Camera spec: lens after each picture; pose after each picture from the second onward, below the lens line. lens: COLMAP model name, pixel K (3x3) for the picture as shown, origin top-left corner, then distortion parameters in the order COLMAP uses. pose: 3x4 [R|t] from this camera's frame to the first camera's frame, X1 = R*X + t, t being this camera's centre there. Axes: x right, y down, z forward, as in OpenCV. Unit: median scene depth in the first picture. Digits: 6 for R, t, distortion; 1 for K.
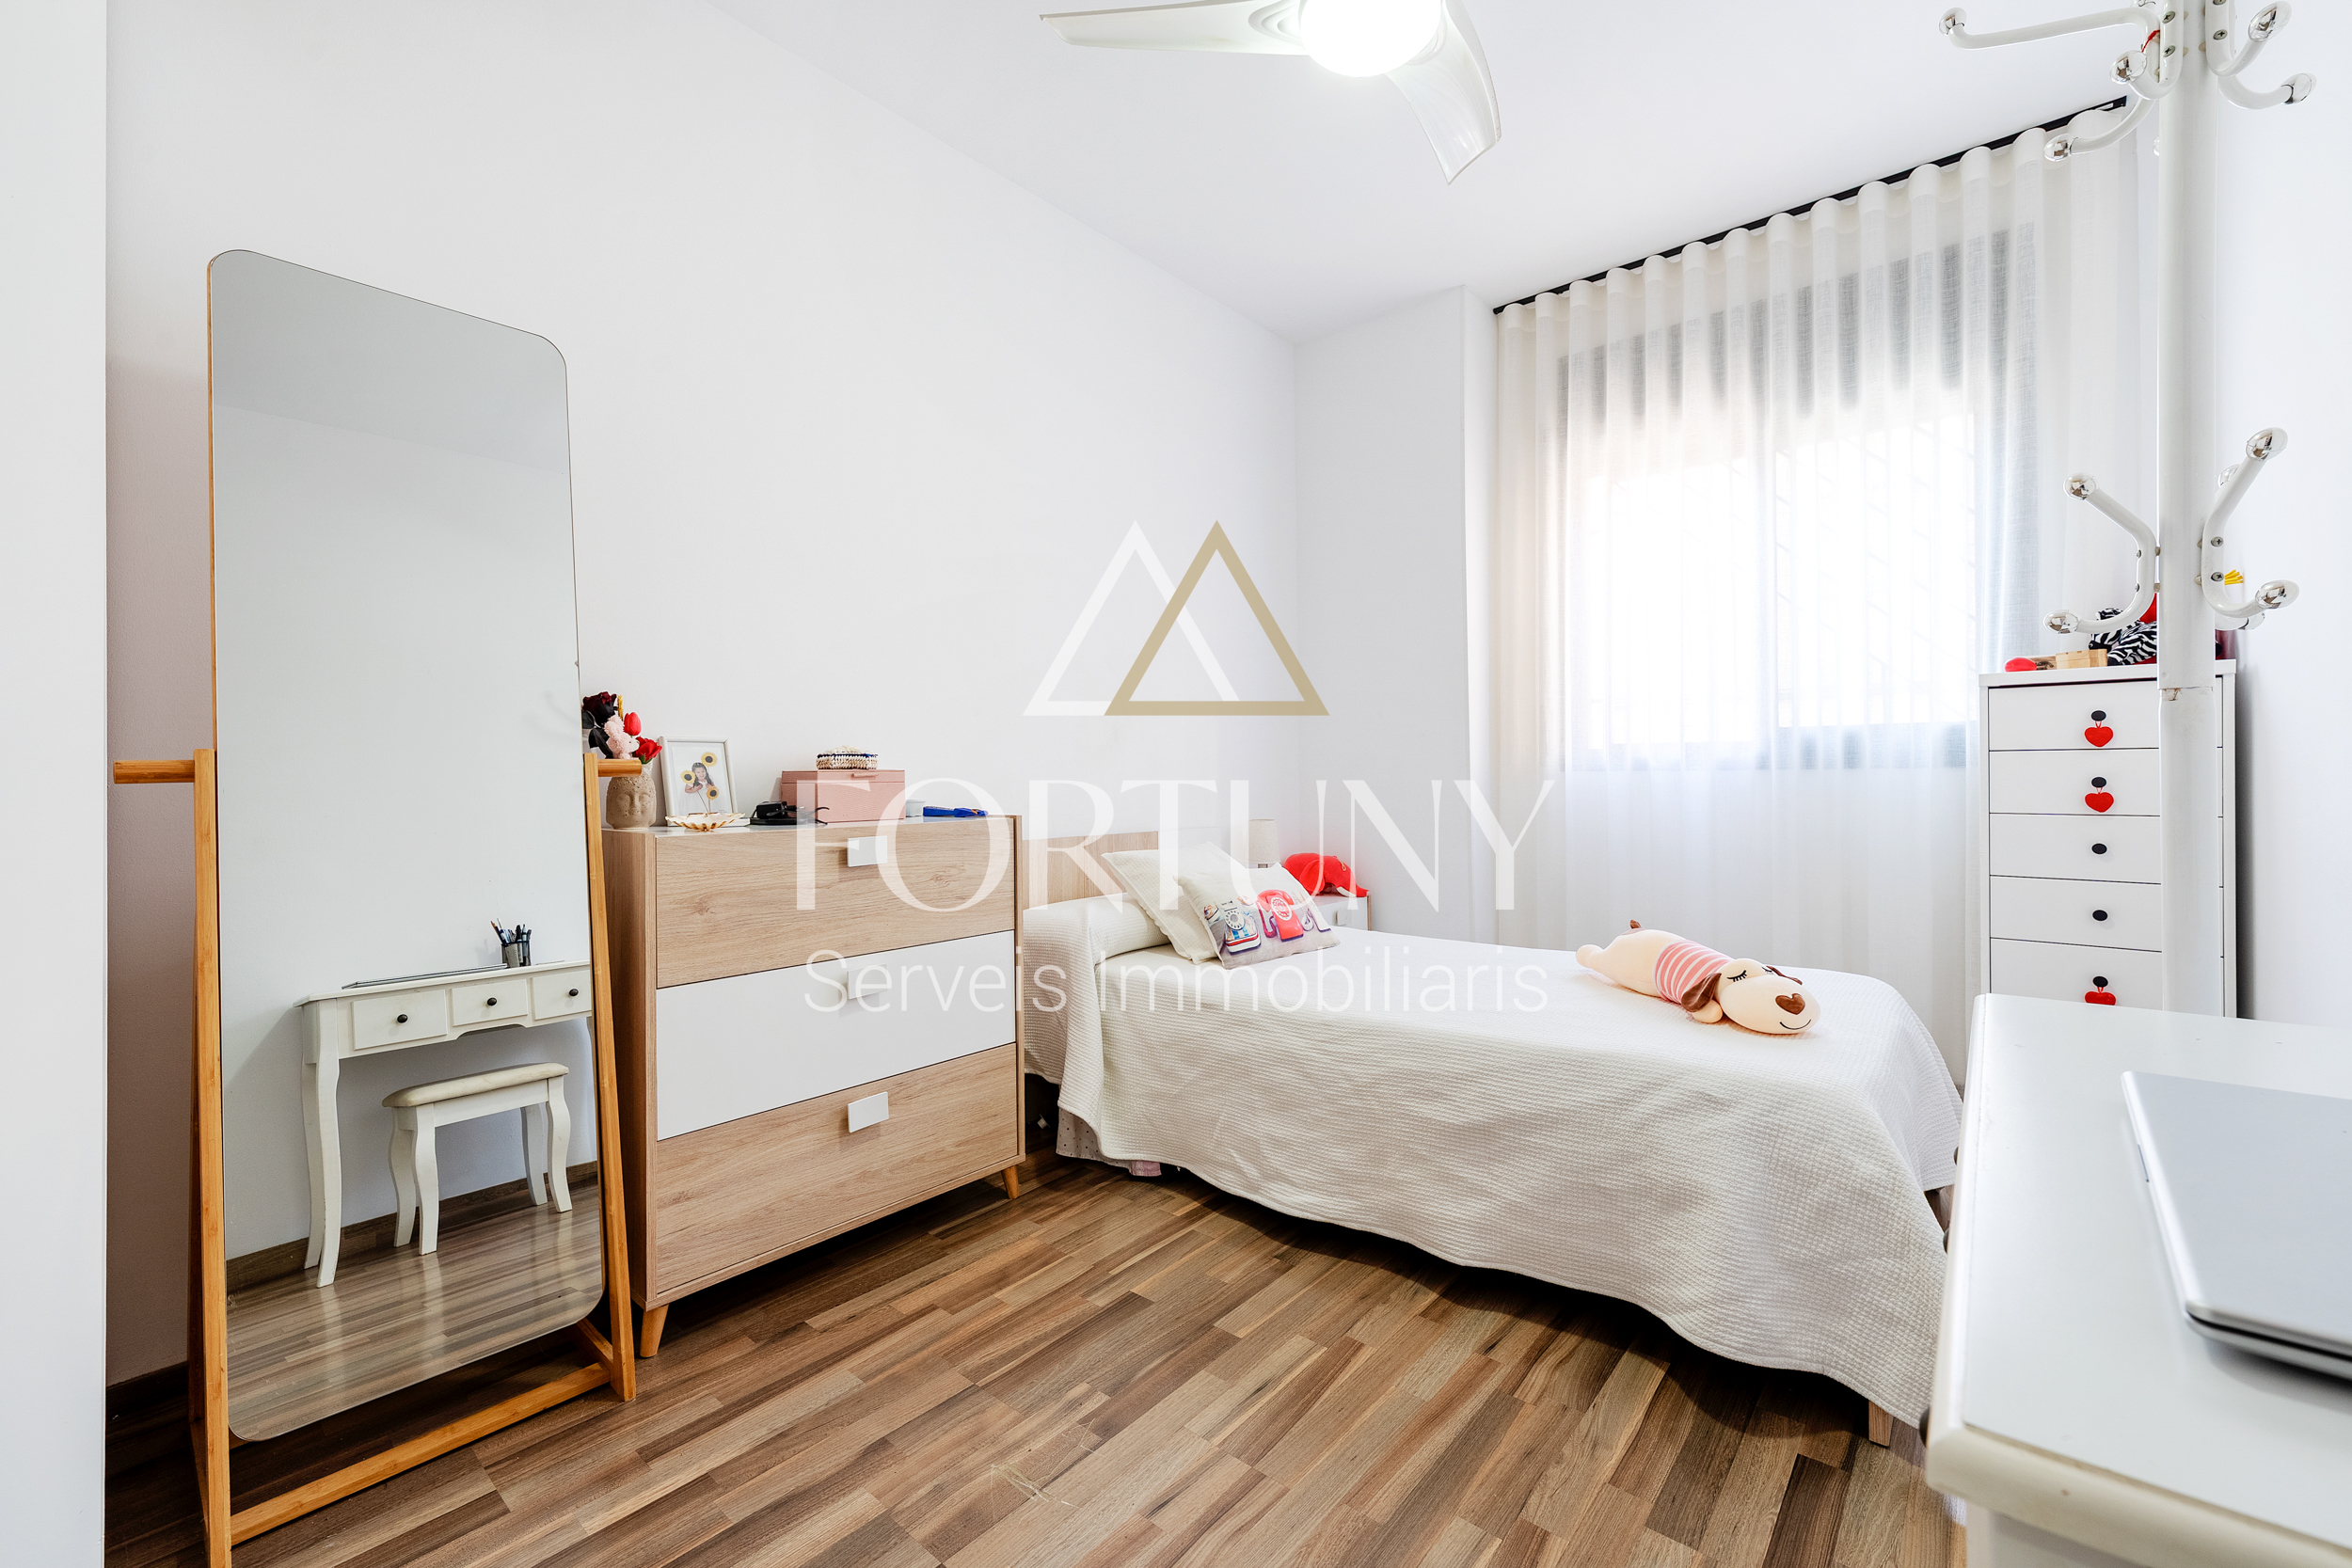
lens RADIAL K [[963.1, 0, 1169.4], [0, 963.1, 783.0], [0, 0, 1]] dist [-0.001473, -0.000208]
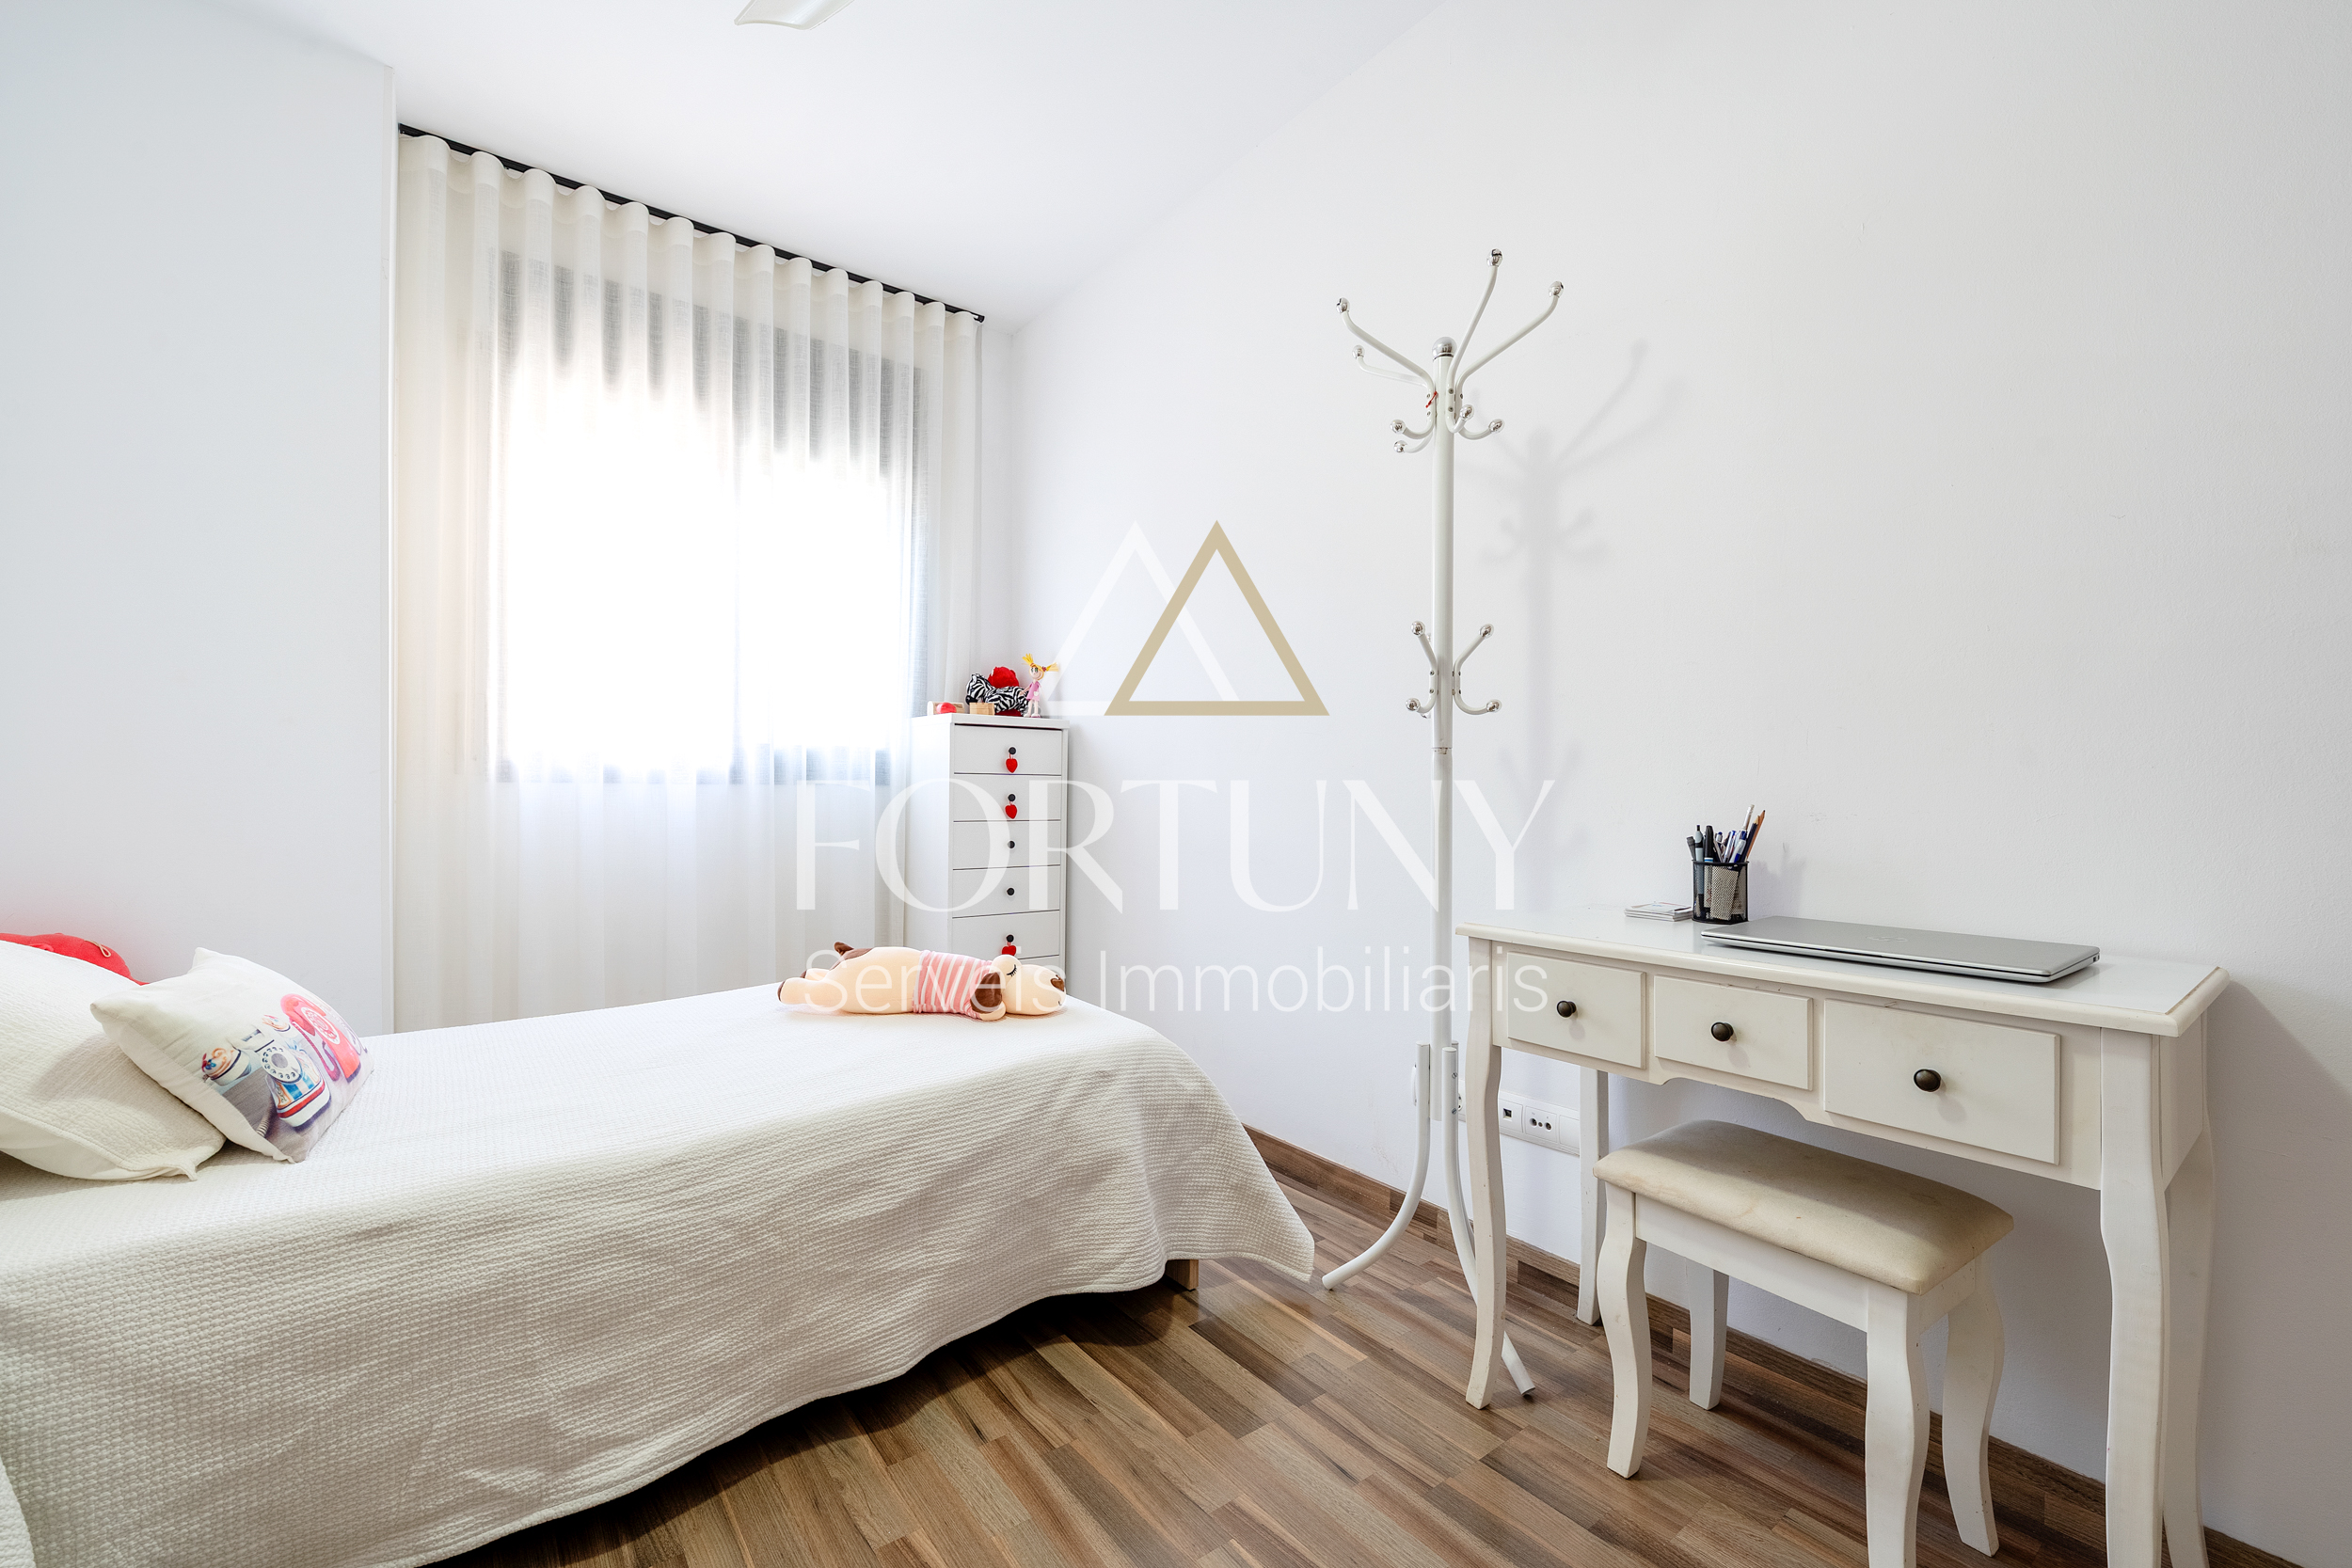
lens RADIAL K [[963.1, 0, 1174.1], [0, 963.1, 794.3], [0, 0, 1]] dist [-0.001473, -0.000208]
pose [[0.196578, 0.005367, 0.980474, -0.421826], [-0.001136, 0.999986, -0.005246, 0.001375], [-0.980488, -0.000082, 0.196581, 0.540520]]
